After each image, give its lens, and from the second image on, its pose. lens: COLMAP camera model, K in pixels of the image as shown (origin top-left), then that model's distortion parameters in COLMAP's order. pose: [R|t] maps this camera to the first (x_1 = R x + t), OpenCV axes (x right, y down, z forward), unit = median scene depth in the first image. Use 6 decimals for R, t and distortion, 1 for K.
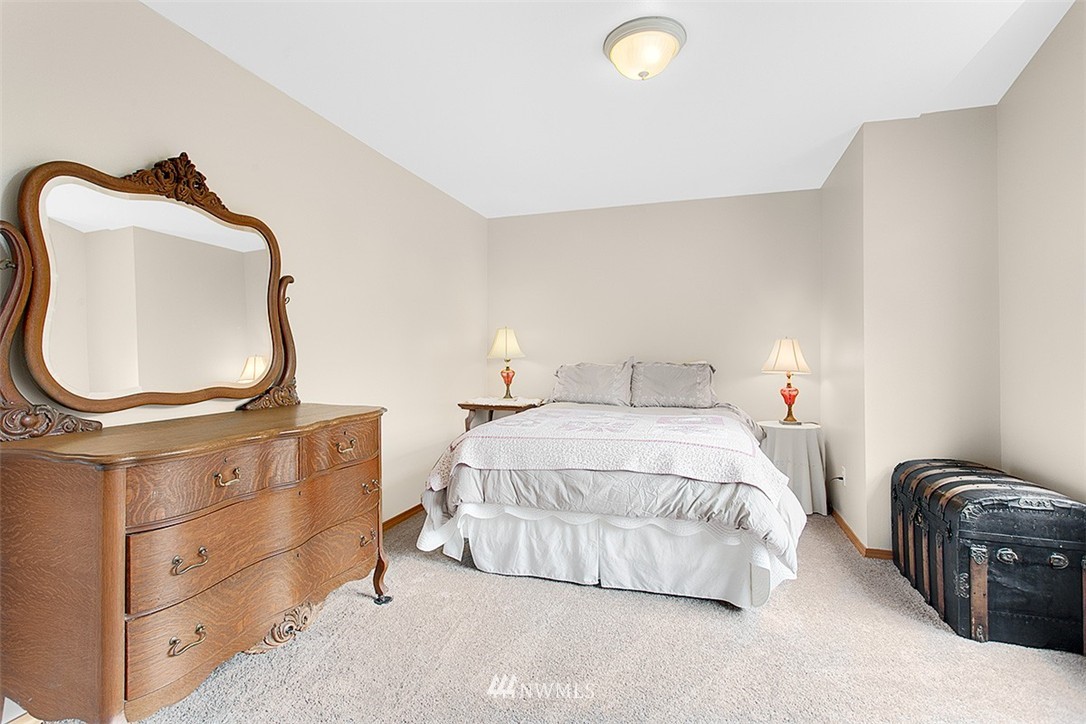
lens RADIAL K [[520.0, 0, 547.7], [0, 520.0, 357.0], [0, 0, 1]] dist [0.012969, -0.005364]
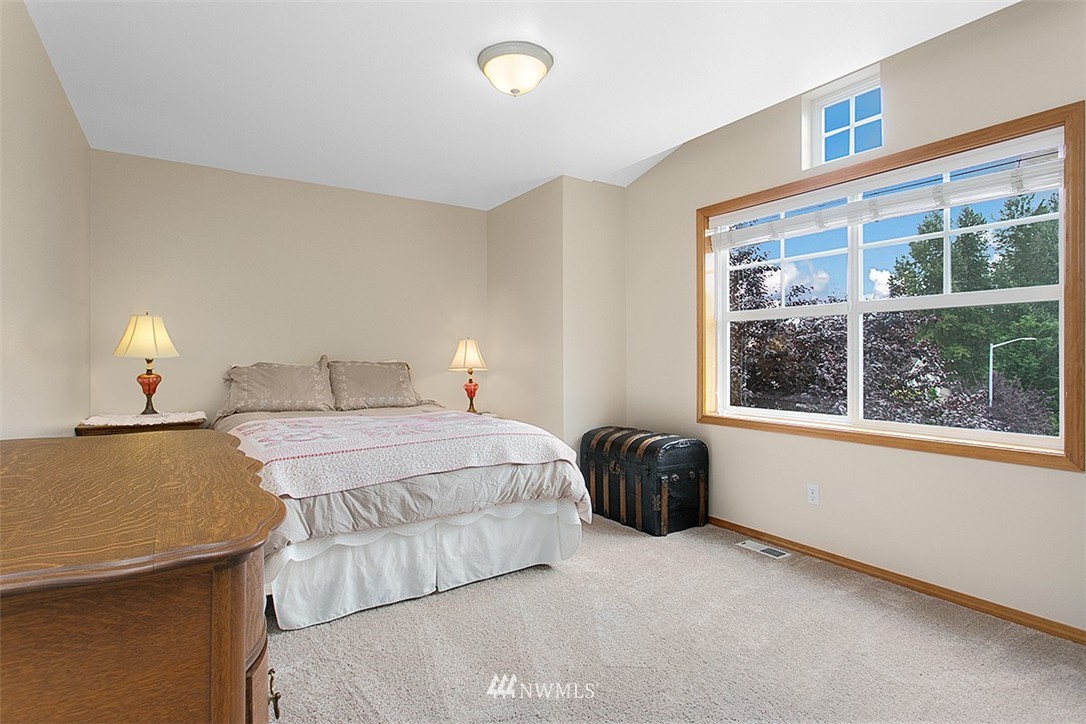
lens RADIAL K [[545.0, 0, 548.4], [0, 545.0, 358.8], [0, 0, 1]] dist [-0.011304, 0.001563]
pose [[0.624860, -0.002915, 0.780731, -0.561110], [0.000478, 0.999994, 0.003351, 0.004131], [-0.780737, -0.001721, 0.624858, 0.212261]]
